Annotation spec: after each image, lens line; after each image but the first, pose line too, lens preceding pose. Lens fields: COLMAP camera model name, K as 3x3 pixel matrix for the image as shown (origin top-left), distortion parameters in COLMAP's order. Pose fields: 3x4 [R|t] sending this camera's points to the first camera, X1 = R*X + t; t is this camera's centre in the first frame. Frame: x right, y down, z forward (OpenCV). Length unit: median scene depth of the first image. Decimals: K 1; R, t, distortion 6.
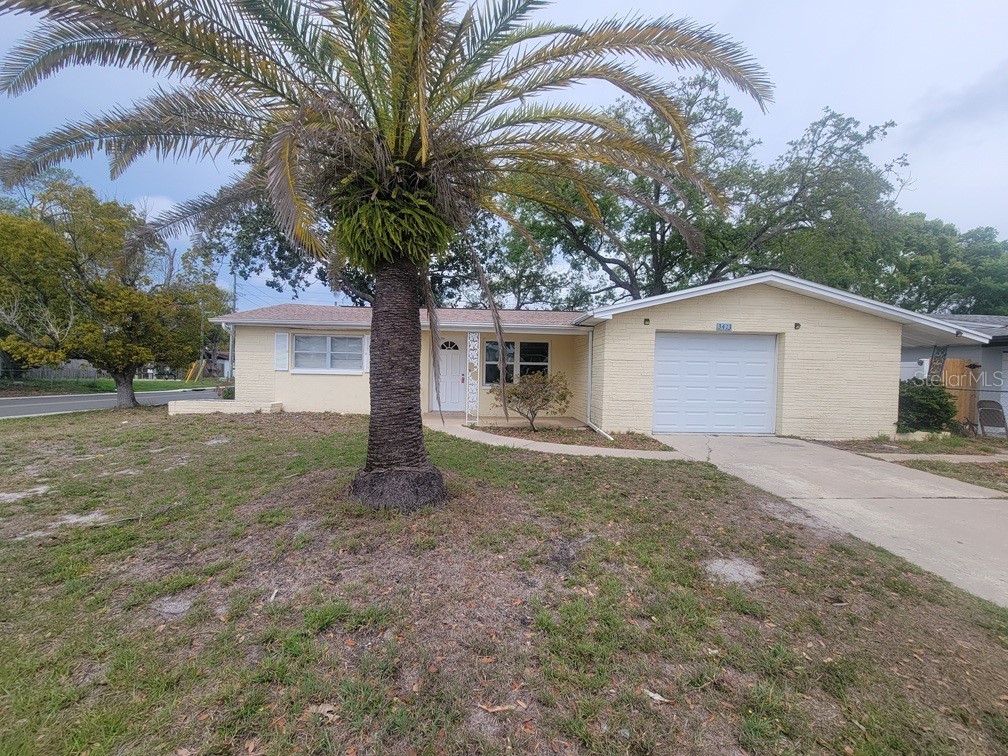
lens RADIAL K [[409.0, 0, 500.2], [0, 409.0, 381.4], [0, 0, 1]] dist [-0.001413, -0.000096]
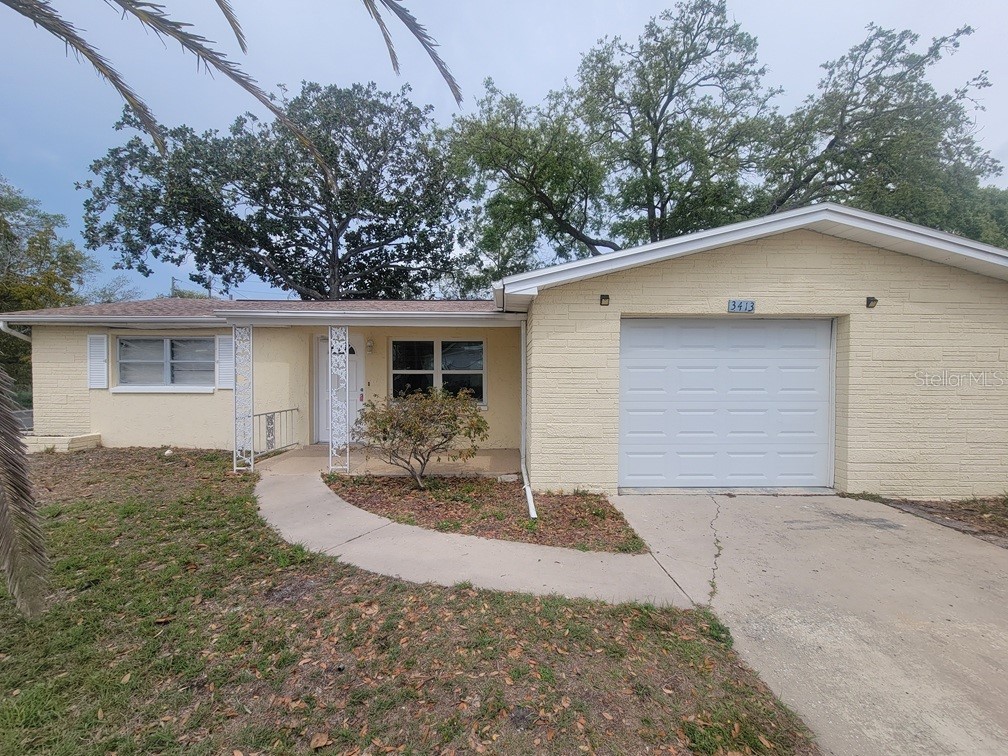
lens RADIAL K [[407.5, 0, 505.8], [0, 407.5, 379.4], [0, 0, 1]] dist [0.017003, -0.011060]
pose [[0.999649, -0.016596, -0.020650, 0.135230], [0.016372, 0.999806, -0.010988, -0.017836], [0.020829, 0.010646, 0.999726, 0.249474]]
